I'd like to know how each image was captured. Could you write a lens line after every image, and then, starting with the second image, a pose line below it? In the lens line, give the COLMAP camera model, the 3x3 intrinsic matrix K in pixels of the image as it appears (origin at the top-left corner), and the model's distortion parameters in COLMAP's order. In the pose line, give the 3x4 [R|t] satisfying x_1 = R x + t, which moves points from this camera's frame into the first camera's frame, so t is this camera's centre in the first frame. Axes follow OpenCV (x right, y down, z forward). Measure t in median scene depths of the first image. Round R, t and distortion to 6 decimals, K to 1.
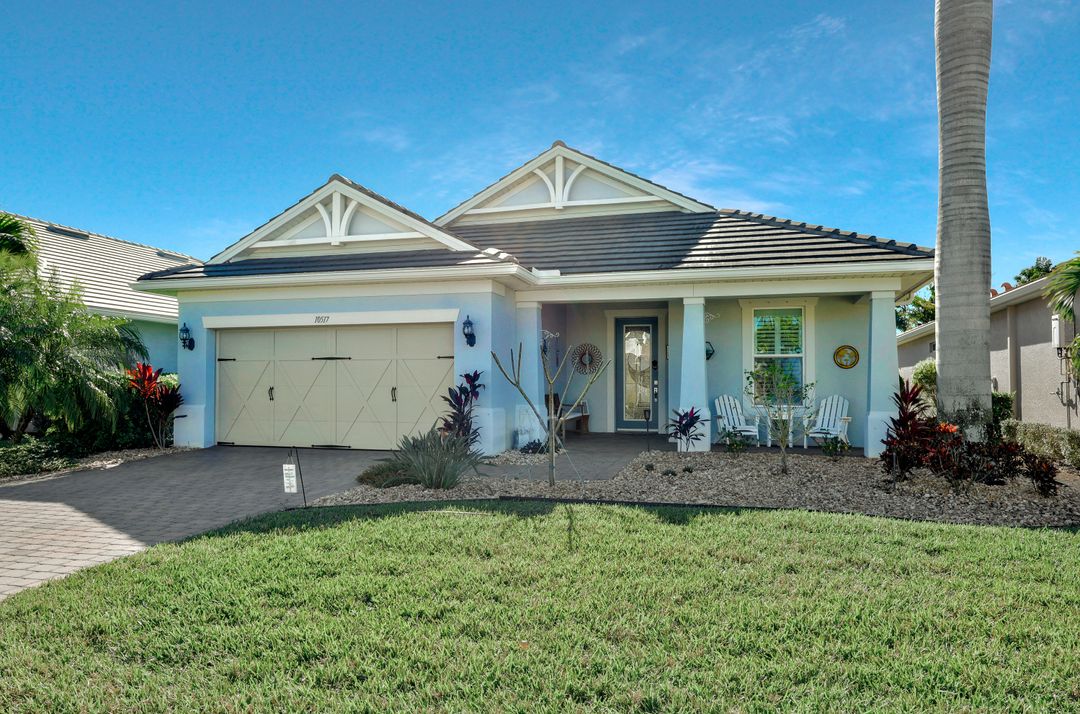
lens RADIAL K [[732.7, 0, 540.7], [0, 732.7, 378.1], [0, 0, 1]] dist [-0.003936, 0.003386]
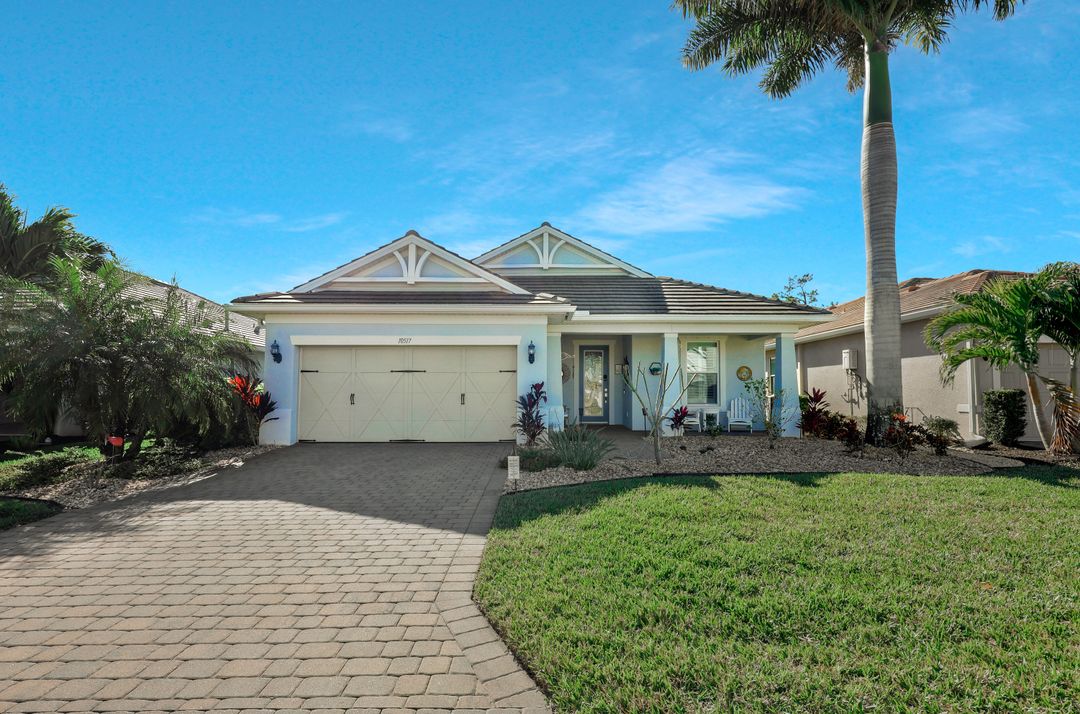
lens RADIAL K [[497.2, 0, 540.0], [0, 497.2, 357.0], [0, 0, 1]] dist [-0.003249, -0.000272]
pose [[0.954532, 0.018340, 0.297545, -0.328553], [-0.000295, 0.998164, -0.060577, 0.000765], [-0.298110, 0.057734, 0.952784, 0.103926]]
